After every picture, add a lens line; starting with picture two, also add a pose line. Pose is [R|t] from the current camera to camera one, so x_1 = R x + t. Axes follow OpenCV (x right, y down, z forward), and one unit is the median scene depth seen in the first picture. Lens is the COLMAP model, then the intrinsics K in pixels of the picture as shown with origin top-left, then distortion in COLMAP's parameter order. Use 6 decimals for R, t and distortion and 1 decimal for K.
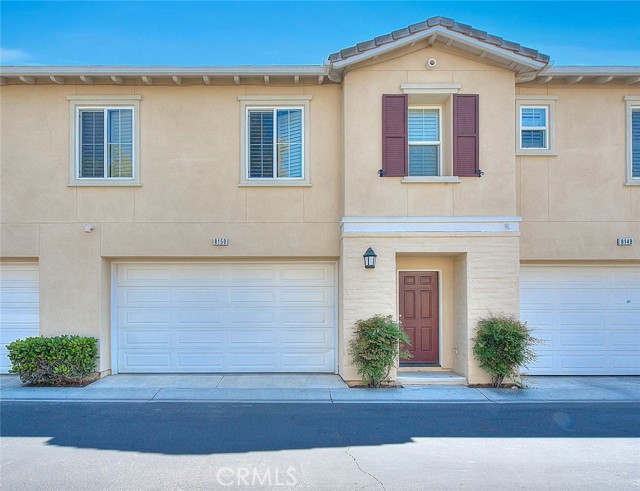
lens RADIAL K [[325.9, 0, 319.4], [0, 325.9, 265.0], [0, 0, 1]] dist [0.004555, 0.000077]
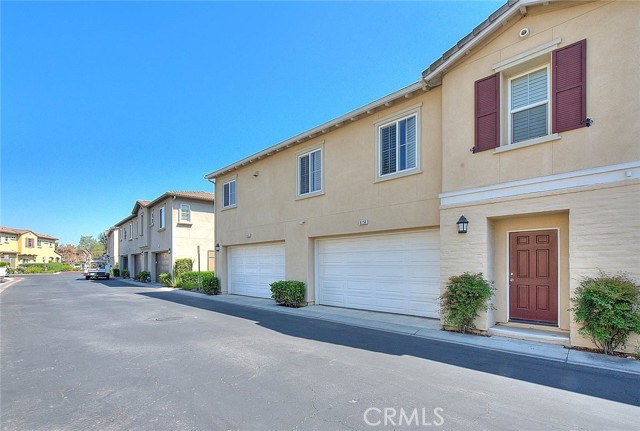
lens RADIAL K [[260.7, 0, 320.1], [0, 260.7, 216.2], [0, 0, 1]] dist [0.002512, -0.000237]
pose [[0.763458, -0.120307, -0.634554, 0.336307], [0.082340, 0.992611, -0.089126, -0.008569], [0.640587, 0.015795, 0.767723, -0.067891]]
